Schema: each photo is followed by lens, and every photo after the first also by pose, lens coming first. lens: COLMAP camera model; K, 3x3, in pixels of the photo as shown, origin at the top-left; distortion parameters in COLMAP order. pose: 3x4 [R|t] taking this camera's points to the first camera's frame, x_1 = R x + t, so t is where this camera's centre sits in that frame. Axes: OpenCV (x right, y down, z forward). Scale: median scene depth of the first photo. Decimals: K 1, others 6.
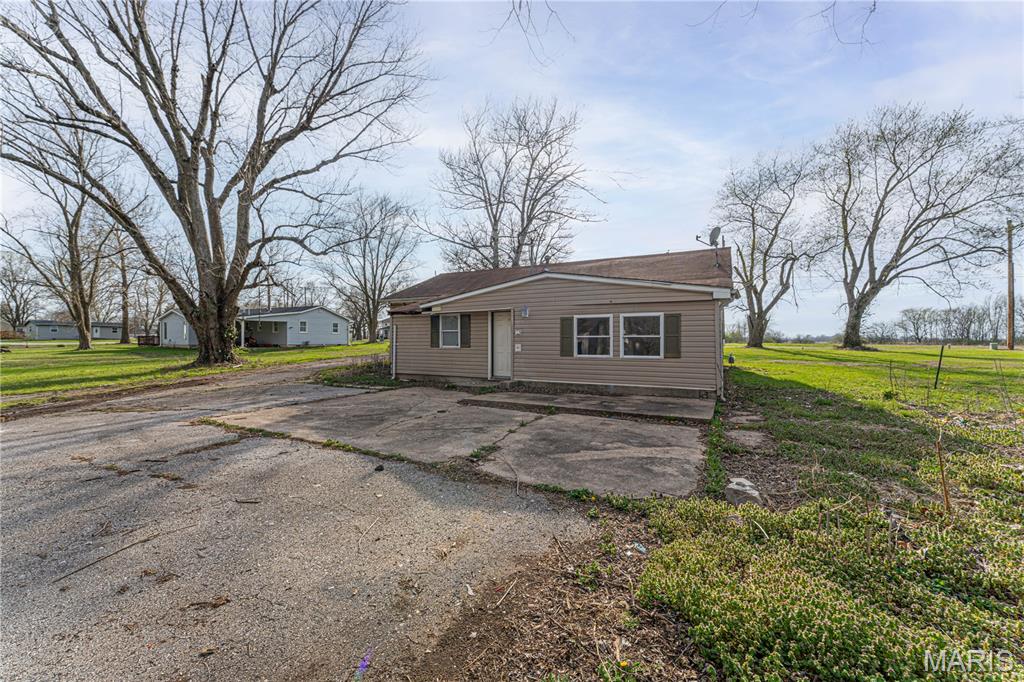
lens RADIAL K [[409.9, 0, 512.0], [0, 409.9, 341.0], [0, 0, 1]] dist [0.000655, 0.000006]
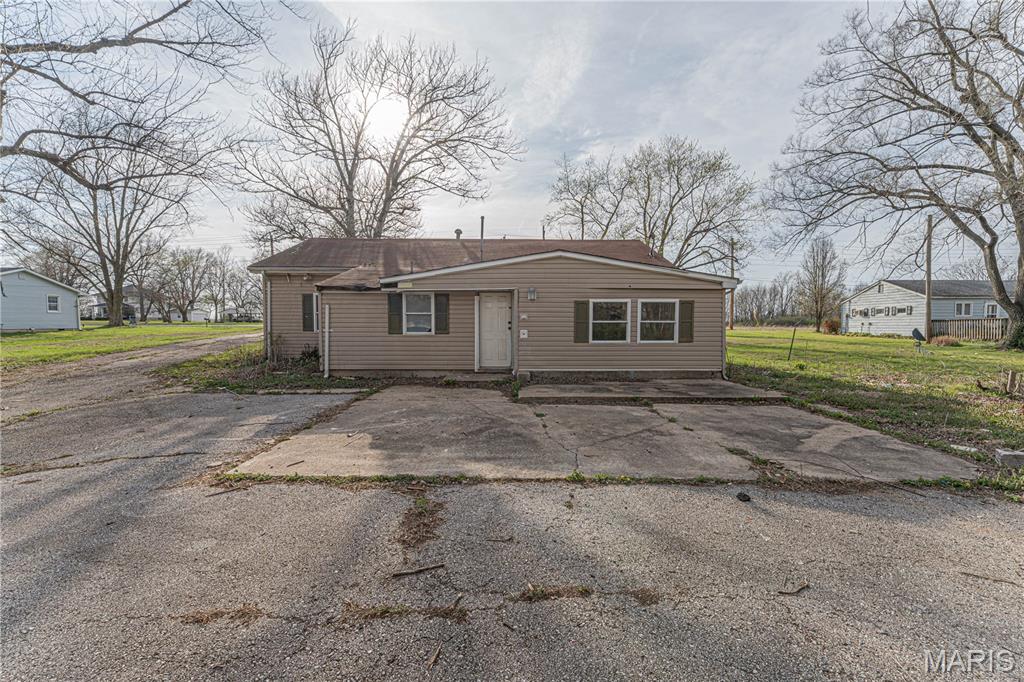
lens RADIAL K [[422.3, 0, 512.0], [0, 422.3, 341.0], [0, 0, 1]] dist [-0.000264, -0.000093]
pose [[0.875773, -0.020200, 0.482300, -0.476996], [-0.000620, 0.999076, 0.042971, -0.007776], [-0.482722, -0.037932, 0.874952, 0.232154]]
